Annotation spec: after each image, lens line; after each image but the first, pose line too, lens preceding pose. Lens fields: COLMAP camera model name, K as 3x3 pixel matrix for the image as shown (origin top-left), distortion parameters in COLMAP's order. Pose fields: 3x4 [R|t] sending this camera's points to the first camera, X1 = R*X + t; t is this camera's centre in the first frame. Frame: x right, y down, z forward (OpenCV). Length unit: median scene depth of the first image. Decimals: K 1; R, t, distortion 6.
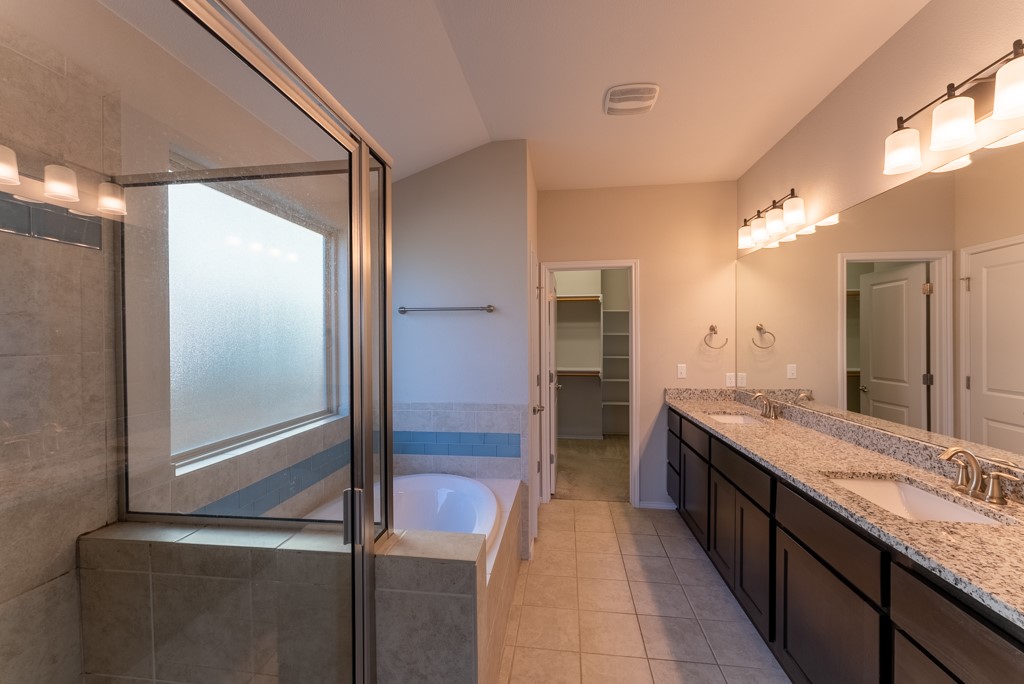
lens RADIAL K [[413.9, 0, 511.7], [0, 413.9, 343.1], [0, 0, 1]] dist [0.000624, 0.000078]
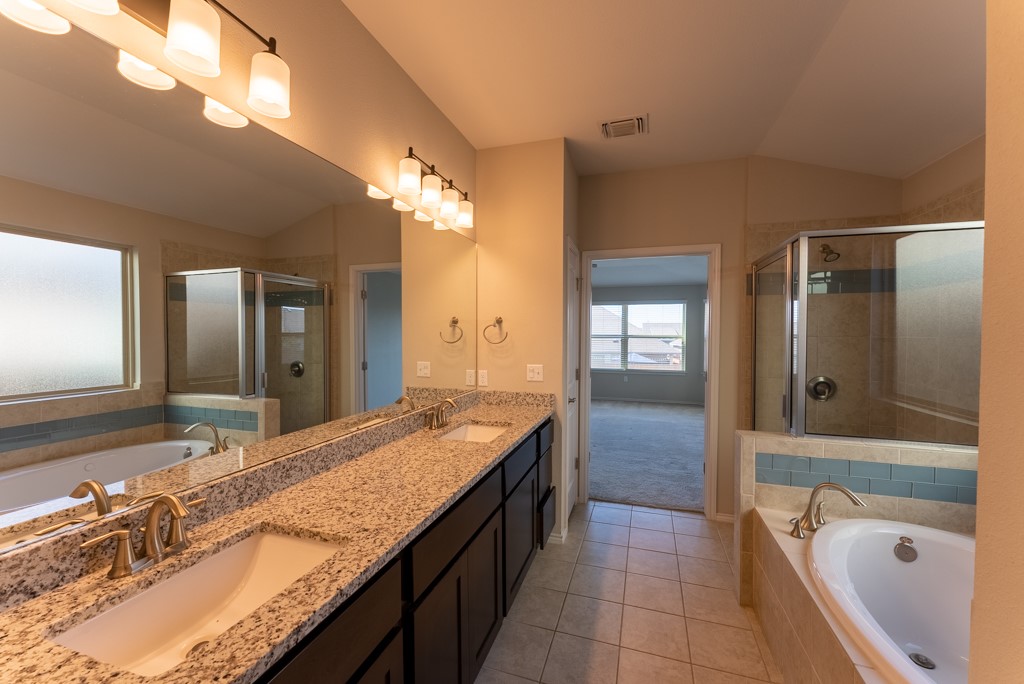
lens RADIAL K [[413.9, 0, 510.7], [0, 413.9, 341.0], [0, 0, 1]] dist [0.000624, 0.000078]
pose [[-0.987508, -0.001805, 0.157561, 0.396697], [0.001181, 0.999822, 0.018855, -0.010312], [-0.157567, 0.018806, -0.987329, 1.837477]]
